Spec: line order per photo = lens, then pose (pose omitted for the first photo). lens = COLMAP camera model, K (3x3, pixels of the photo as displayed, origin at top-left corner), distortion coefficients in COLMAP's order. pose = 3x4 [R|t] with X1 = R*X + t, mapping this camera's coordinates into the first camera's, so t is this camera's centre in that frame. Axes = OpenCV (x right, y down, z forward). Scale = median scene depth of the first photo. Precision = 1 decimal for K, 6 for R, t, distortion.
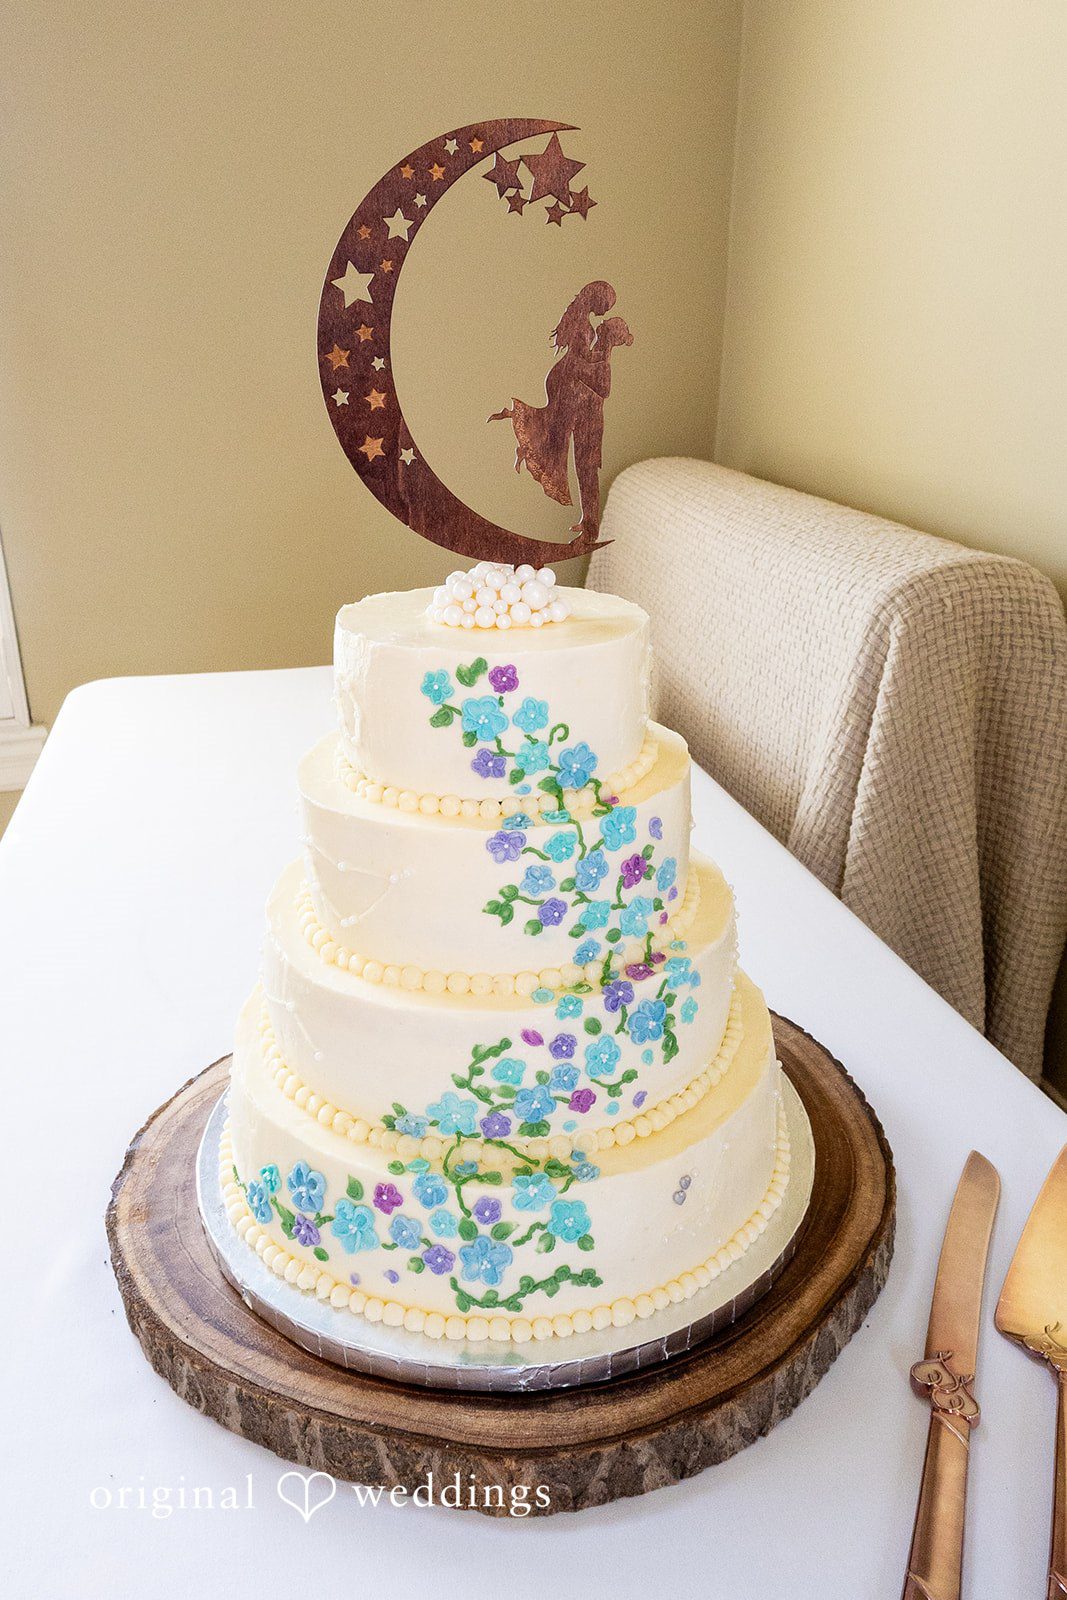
lens RADIAL K [[1291.5, 0, 517.5], [0, 1291.5, 798.6], [0, 0, 1]] dist [0.062397, 0.005614]
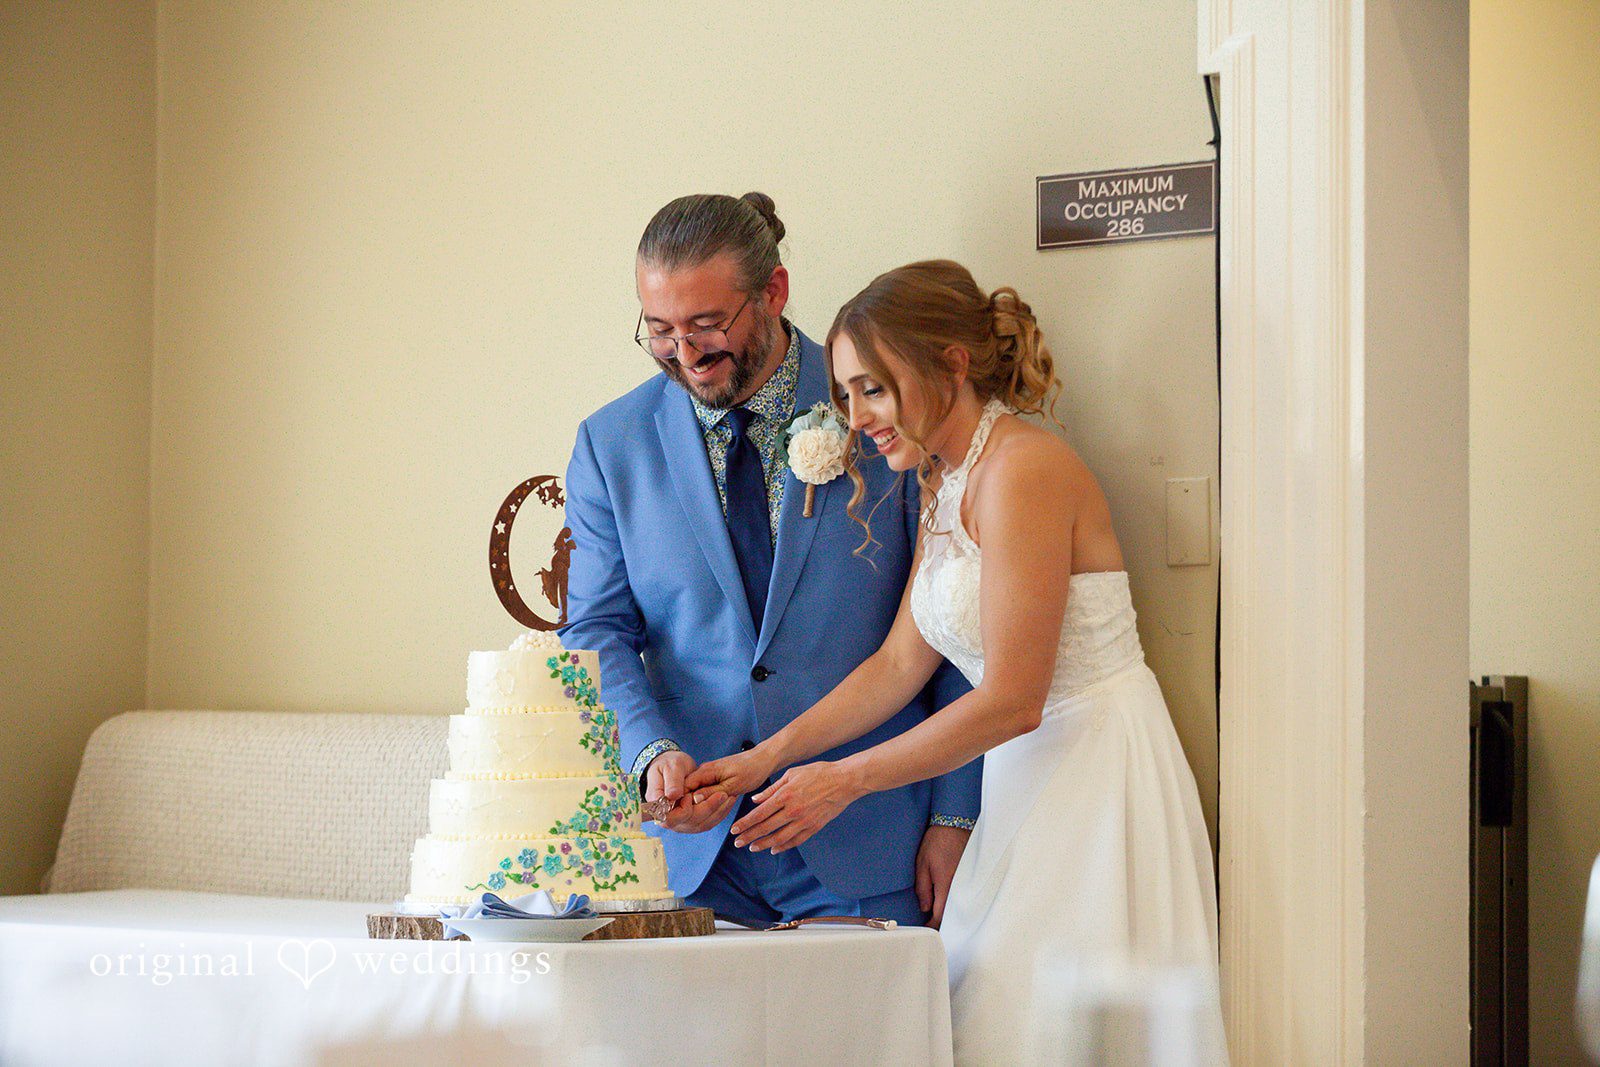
lens RADIAL K [[1291.5, 0, 800.2], [0, 1291.5, 534.0], [0, 0, 1]] dist [0.062397, 0.005614]
pose [[0.845145, 0.000582, 0.534536, -1.062718], [0.198270, 0.928323, -0.314492, 0.612565], [-0.496405, 0.371774, 0.784452, -1.473722]]
